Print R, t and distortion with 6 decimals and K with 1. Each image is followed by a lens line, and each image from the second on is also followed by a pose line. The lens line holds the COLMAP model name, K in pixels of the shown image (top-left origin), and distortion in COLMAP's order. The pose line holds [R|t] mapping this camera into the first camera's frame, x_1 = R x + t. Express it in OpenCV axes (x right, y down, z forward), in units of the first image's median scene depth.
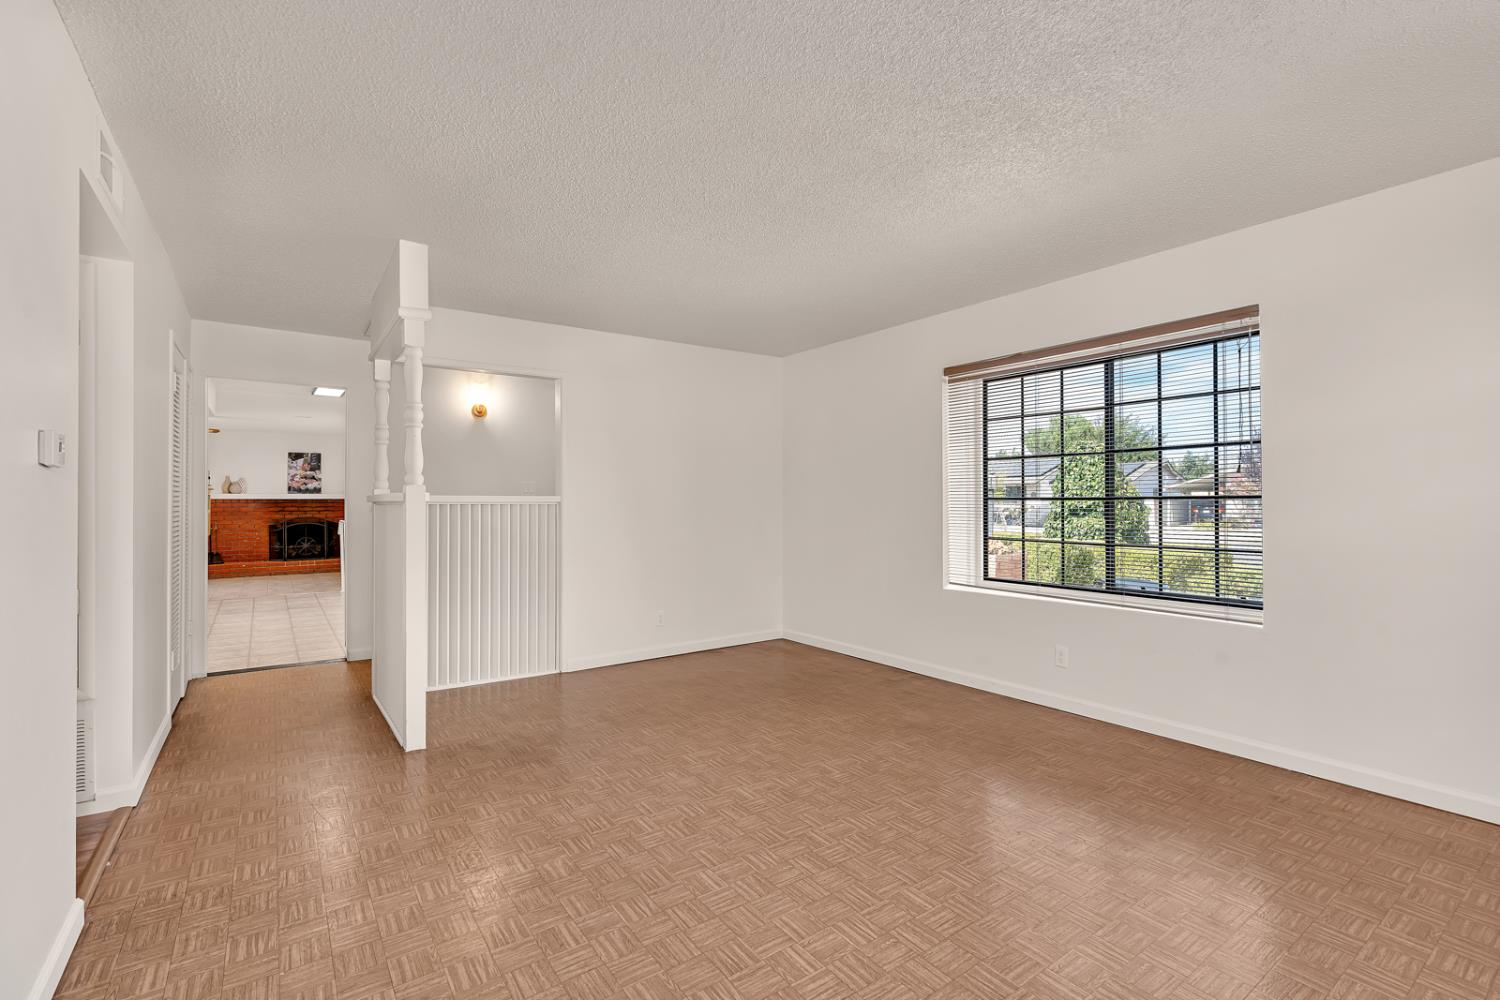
lens RADIAL K [[671.1, 0, 744.2], [0, 671.1, 508.5], [0, 0, 1]] dist [0.011147, 0.000499]
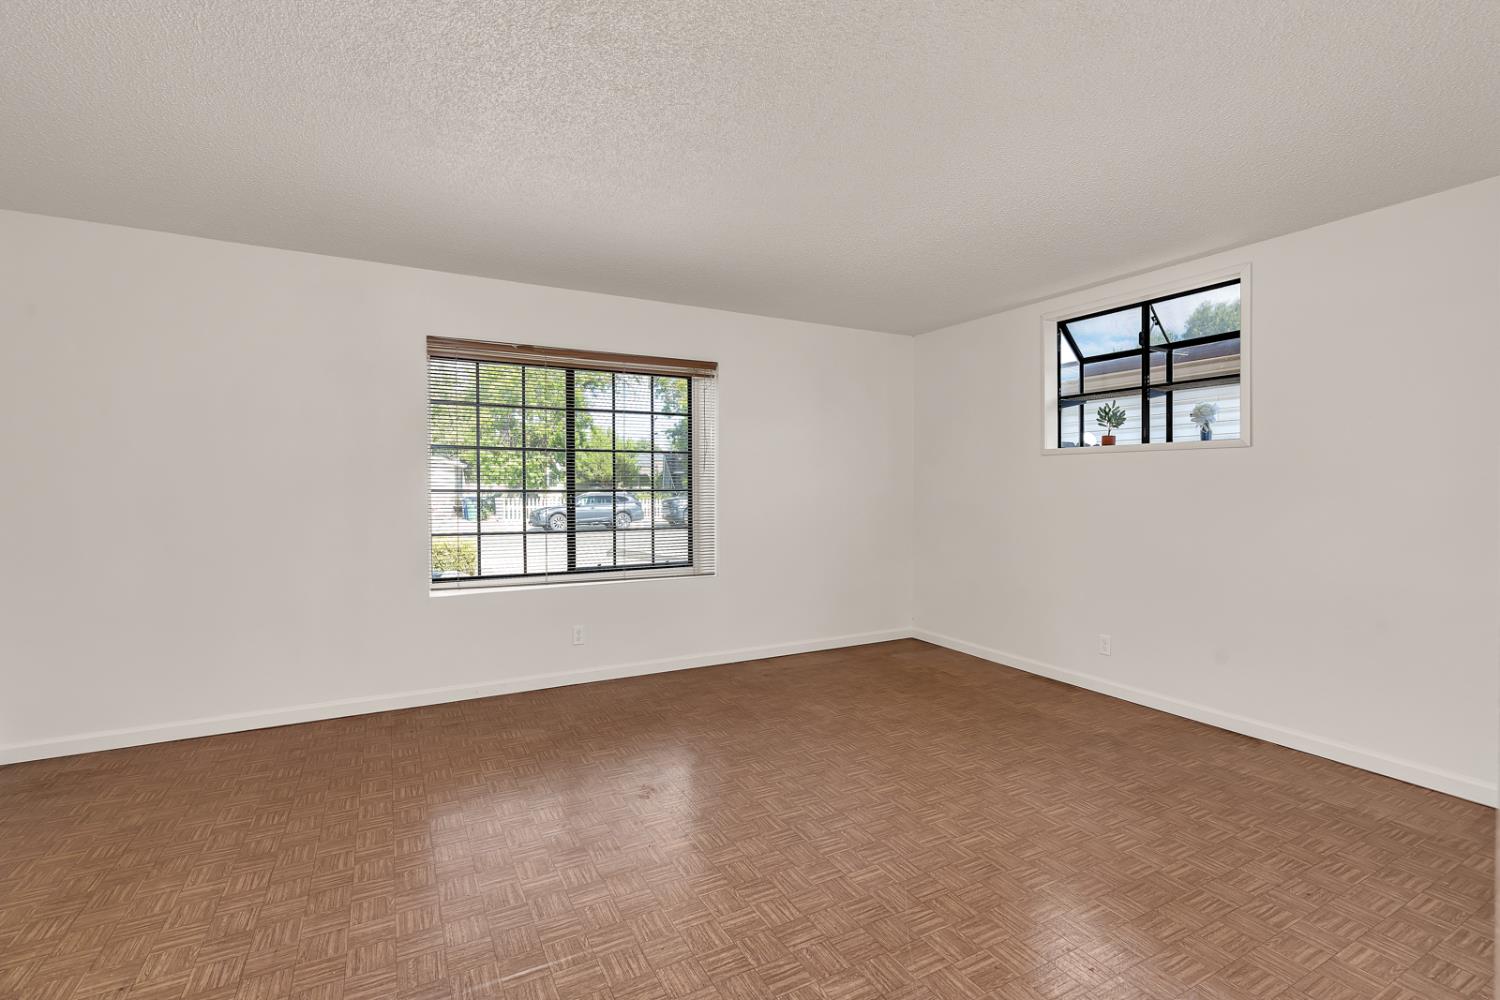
lens RADIAL K [[700.4, 0, 752.3], [0, 700.4, 480.4], [0, 0, 1]] dist [-0.004447, 0.002411]
pose [[0.090214, 0.016410, 0.995787, -0.855817], [0.002068, 0.999859, -0.016665, -0.013614], [-0.995920, 0.003563, 0.090168, 0.826269]]
